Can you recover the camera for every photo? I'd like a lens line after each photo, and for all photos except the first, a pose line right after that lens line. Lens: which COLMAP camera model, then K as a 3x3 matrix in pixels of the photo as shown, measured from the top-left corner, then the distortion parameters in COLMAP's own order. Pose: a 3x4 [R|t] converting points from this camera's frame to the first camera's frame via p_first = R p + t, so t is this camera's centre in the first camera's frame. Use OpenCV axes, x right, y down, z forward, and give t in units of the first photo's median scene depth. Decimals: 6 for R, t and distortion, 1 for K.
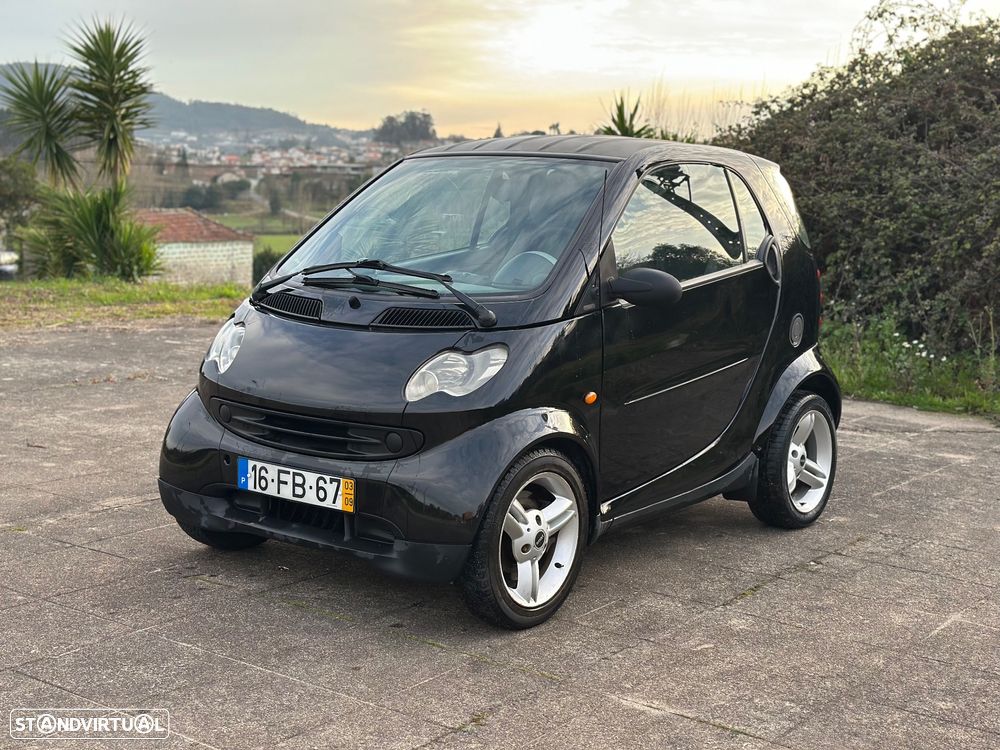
lens RADIAL K [[1378.2, 0, 497.8], [0, 1378.2, 380.0], [0, 0, 1]] dist [0.207457, -0.439955]
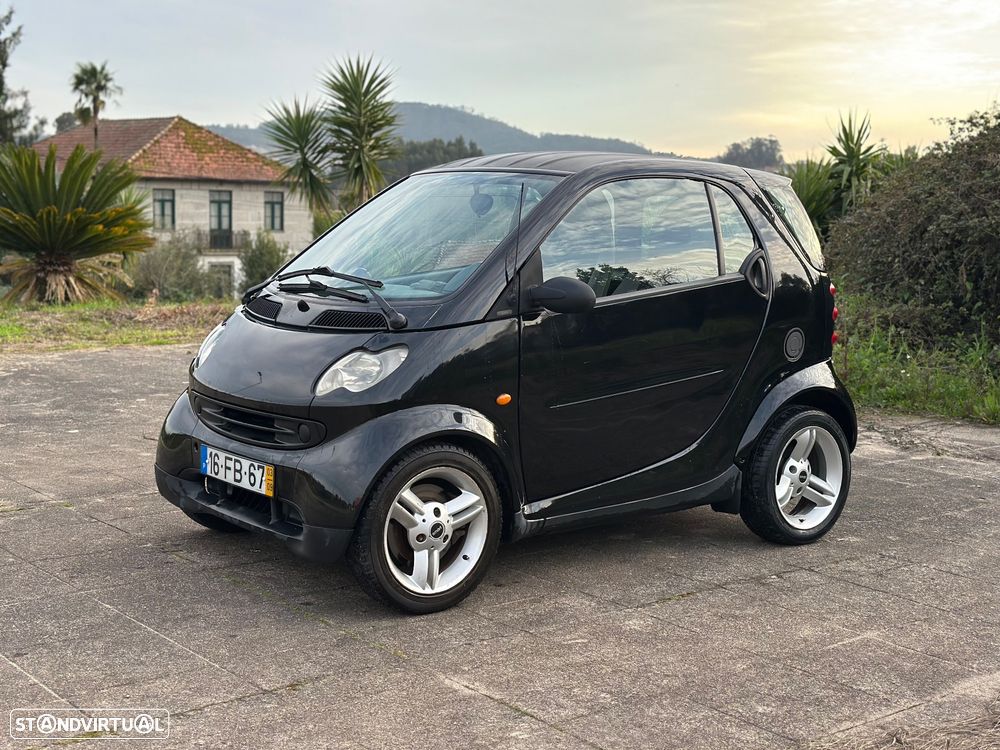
lens RADIAL K [[1378.2, 0, 497.8], [0, 1378.2, 380.0], [0, 0, 1]] dist [0.207457, -0.439955]
pose [[0.970505, 0.026447, -0.239625, 0.313890], [-0.031223, 0.999382, -0.016157, 0.015262], [0.239050, 0.023162, 0.970731, -0.017748]]
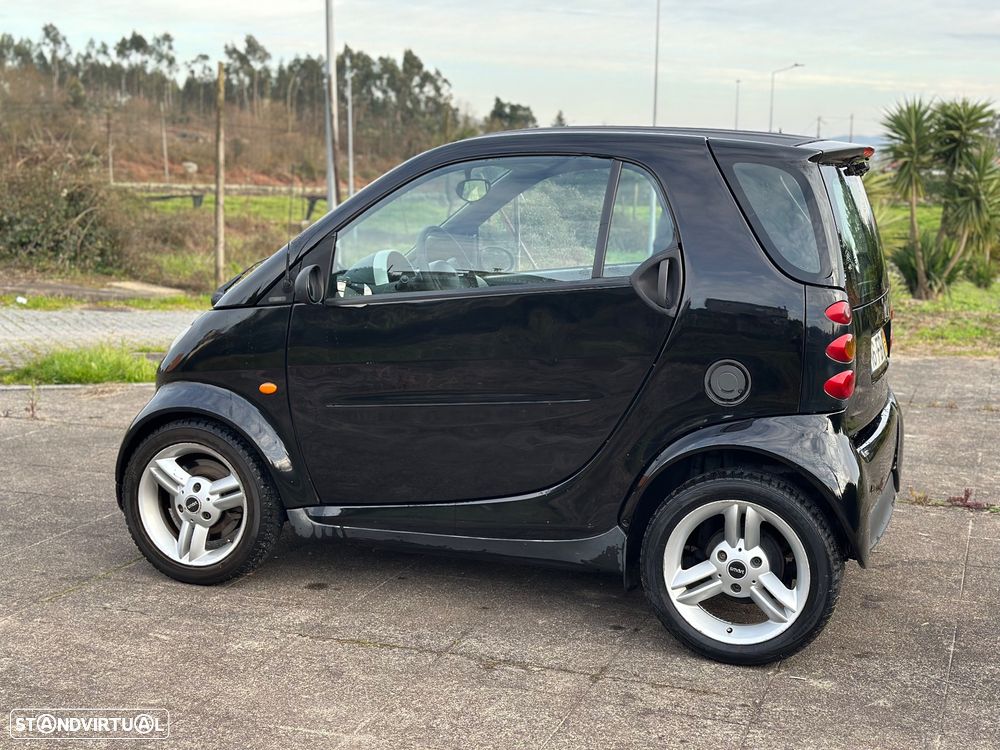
lens RADIAL K [[1365.3, 0, 481.9], [0, 1365.3, 372.4], [0, 0, 1]] dist [0.162911, -0.048021]
pose [[0.278084, 0.127083, -0.952113, 1.064263], [-0.134925, 0.986550, 0.092272, -0.112291], [0.951033, 0.102804, 0.291490, 0.857612]]
